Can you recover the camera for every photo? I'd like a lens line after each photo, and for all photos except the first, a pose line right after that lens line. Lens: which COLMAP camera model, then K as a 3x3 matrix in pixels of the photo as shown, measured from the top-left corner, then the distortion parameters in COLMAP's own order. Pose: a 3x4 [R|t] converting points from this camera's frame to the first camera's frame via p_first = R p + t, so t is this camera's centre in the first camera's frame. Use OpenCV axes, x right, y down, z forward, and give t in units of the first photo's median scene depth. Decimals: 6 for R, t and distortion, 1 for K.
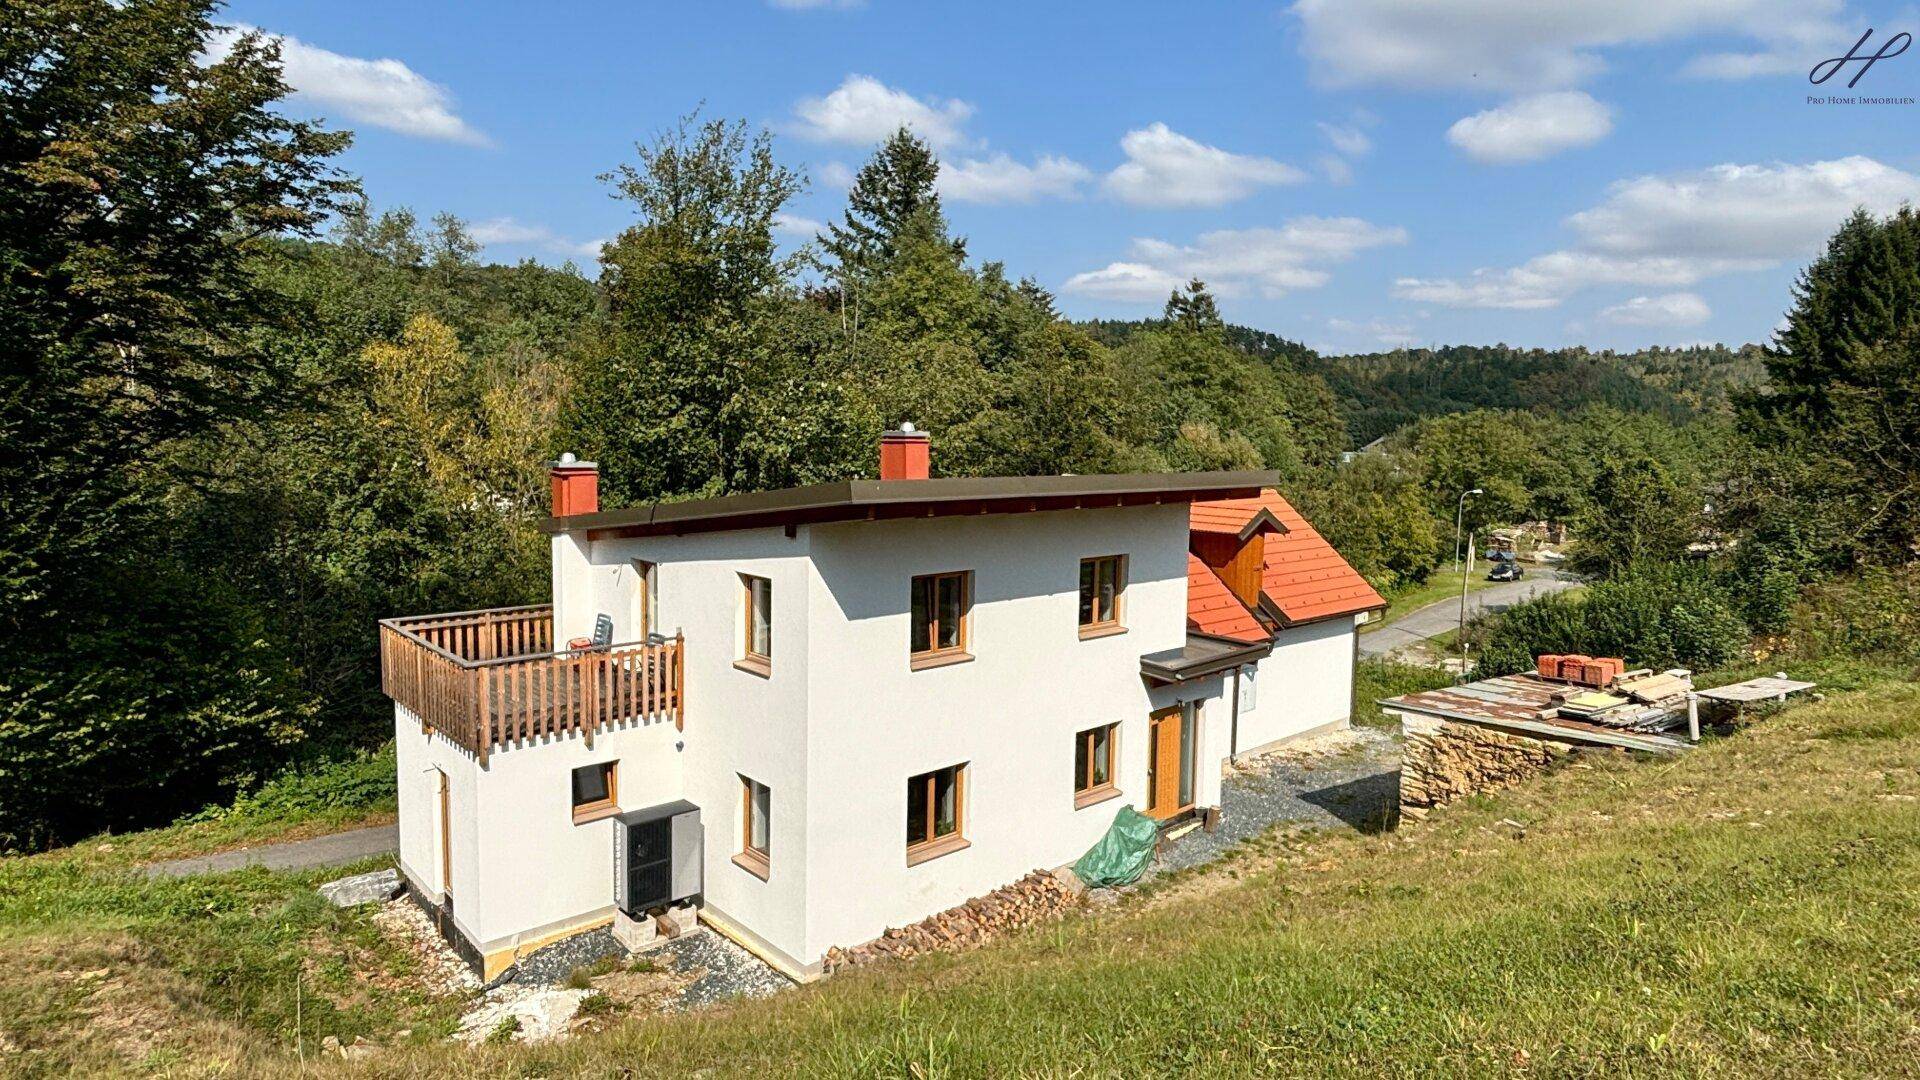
lens RADIAL K [[1048.3, 0, 960.0], [0, 1048.3, 540.0], [0, 0, 1]] dist [-0.003092, -0.001019]
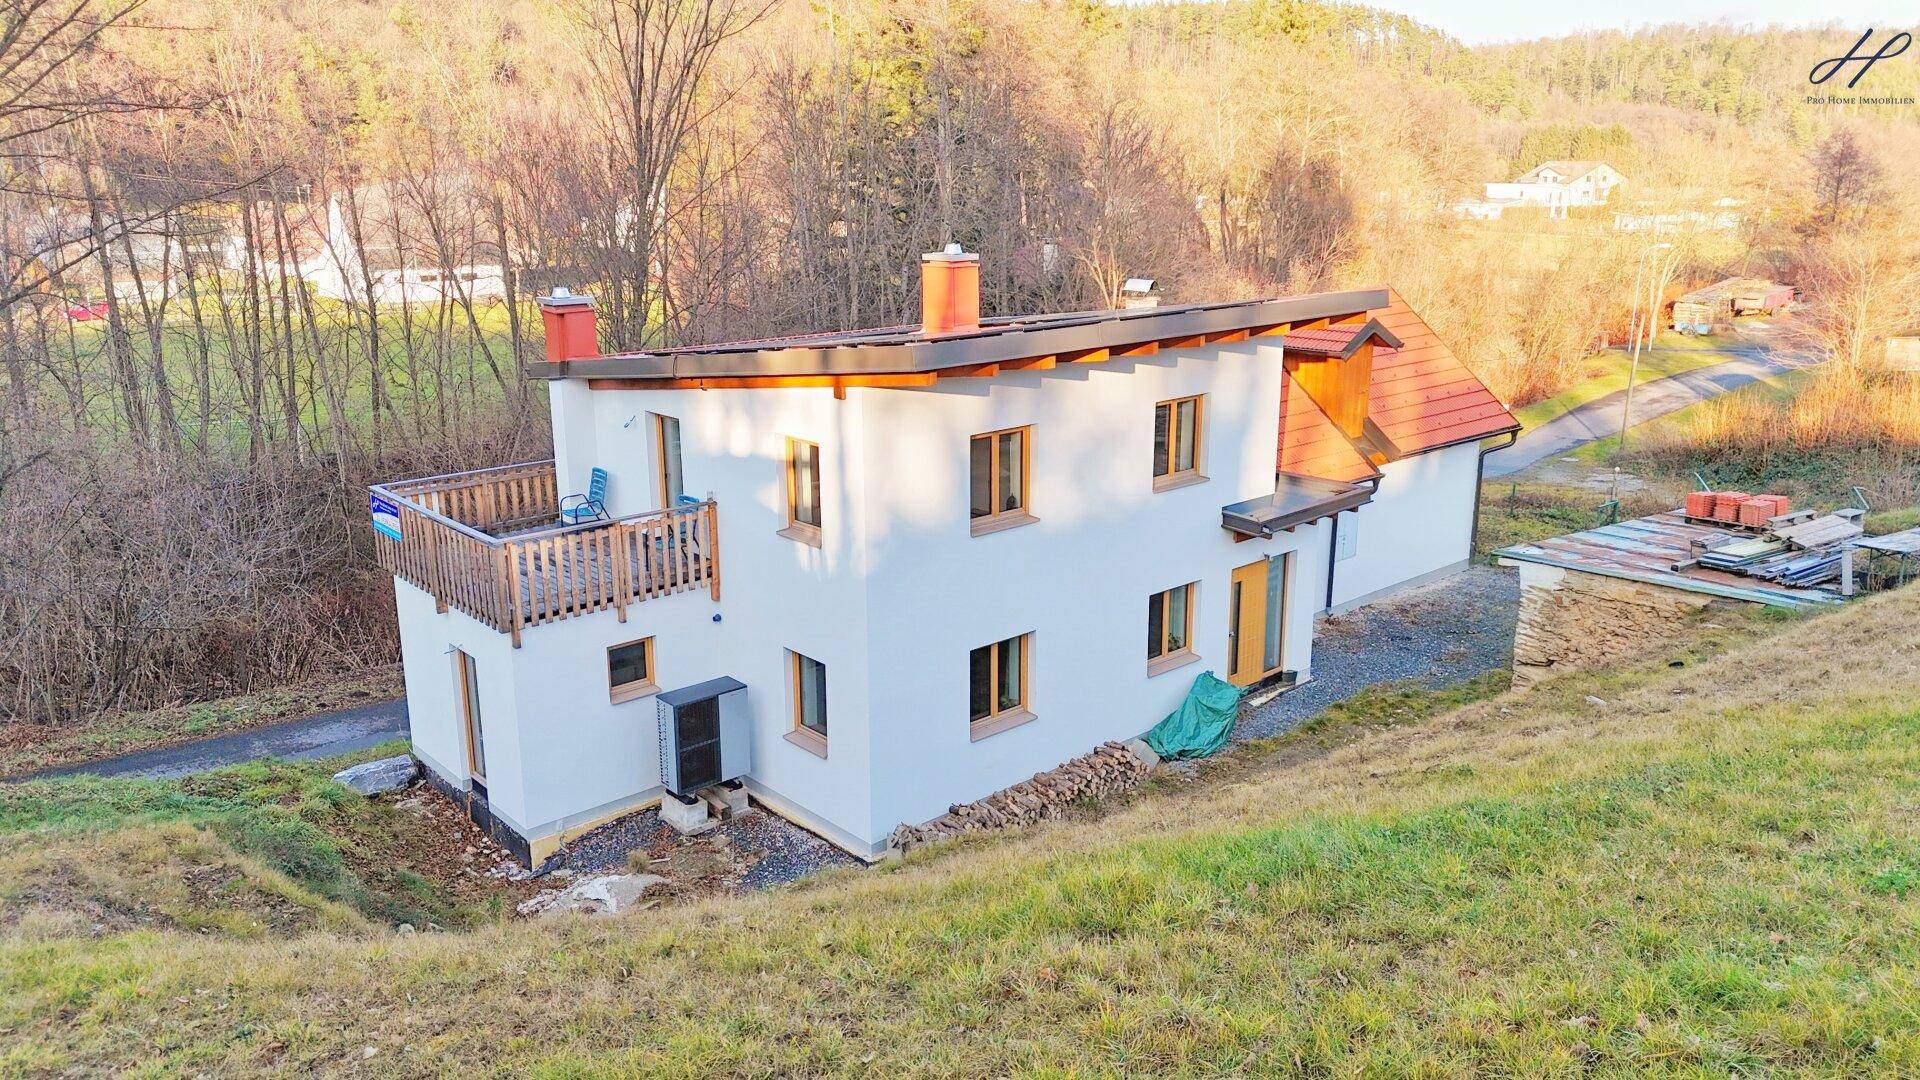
lens RADIAL K [[1368.9, 0, 960.0], [0, 1368.9, 540.0], [0, 0, 1]] dist [0.031961, -0.002860]
pose [[0.999676, -0.019914, -0.015829, -0.031039], [0.022230, 0.986374, 0.163011, -0.055047], [0.012367, -0.163310, 0.986497, -0.147879]]
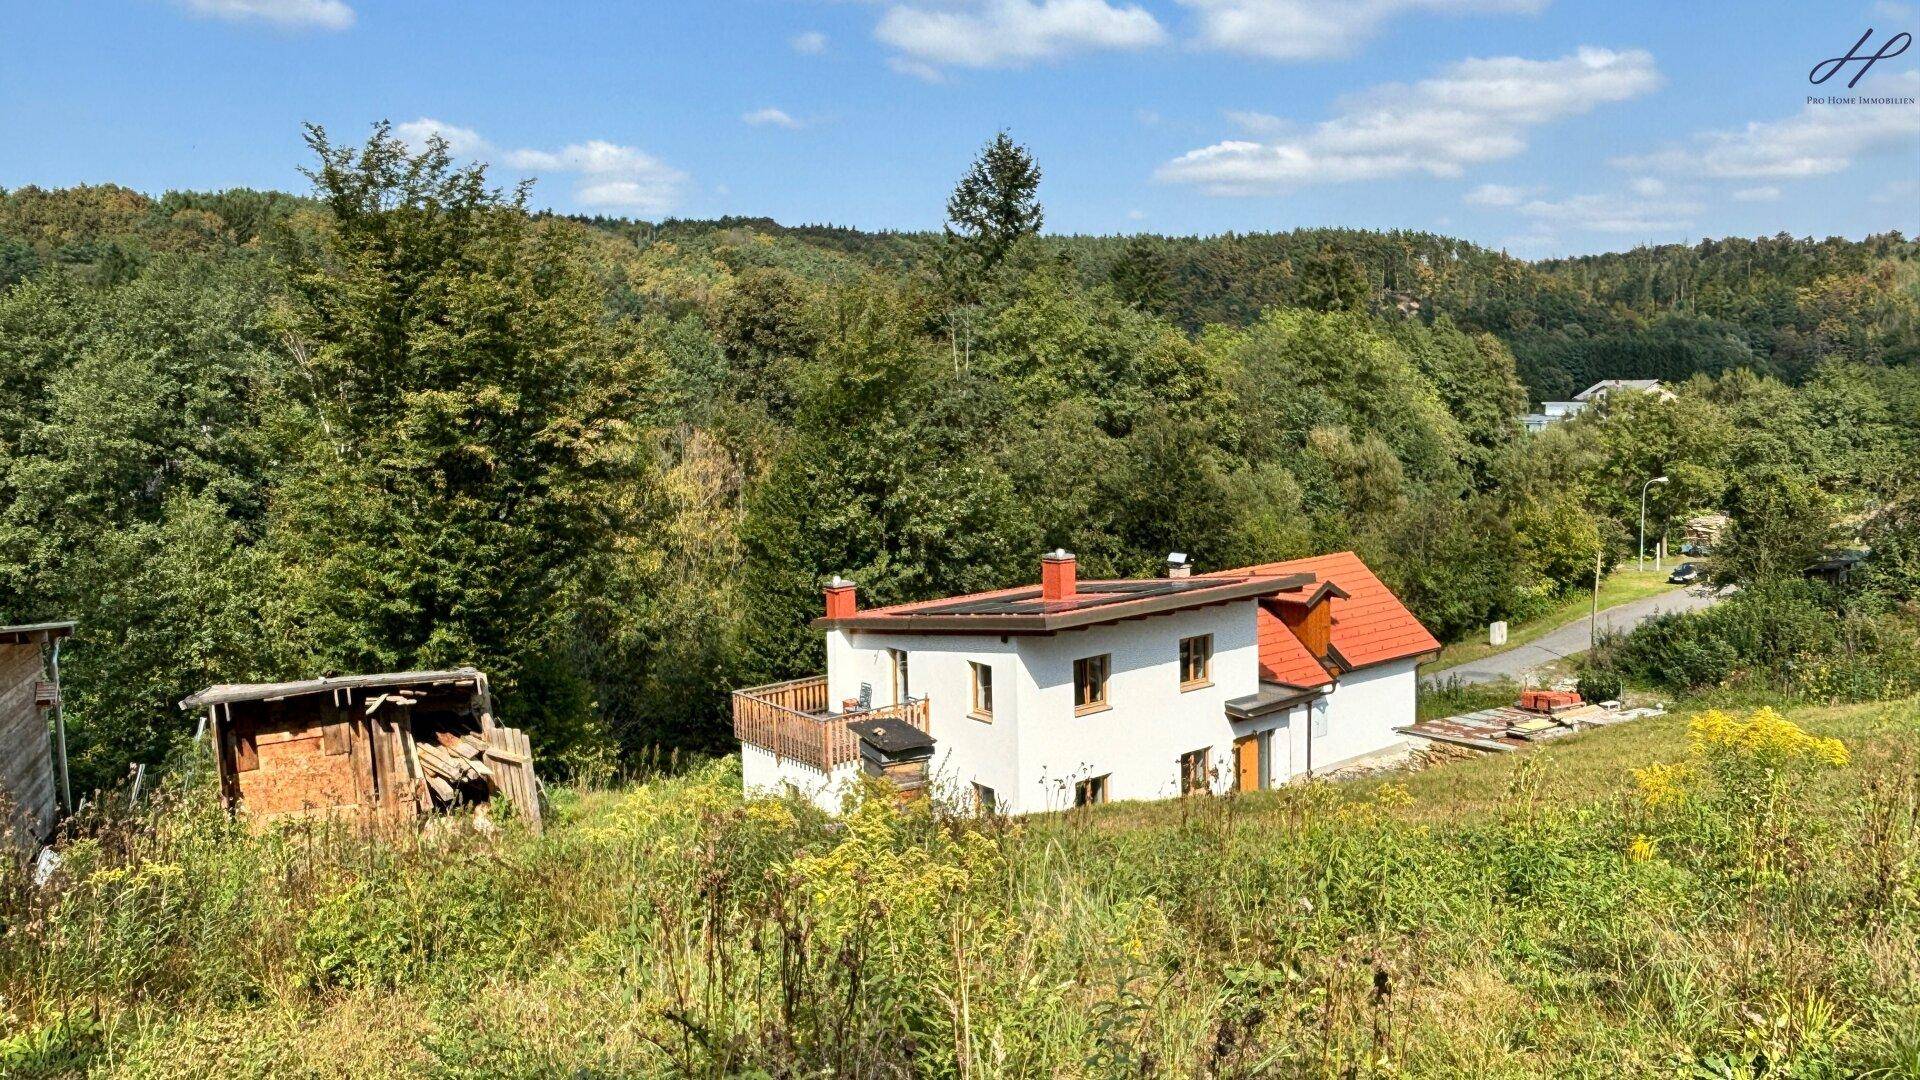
lens RADIAL K [[1351.3, 0, 936.4], [0, 1351.3, 539.1], [0, 0, 1]] dist [-0.003958, -0.004065]
pose [[0.995015, -0.035561, -0.093171, -0.045508], [0.036654, 0.999278, 0.010041, -0.151094], [0.092746, -0.013406, 0.995600, -0.925113]]
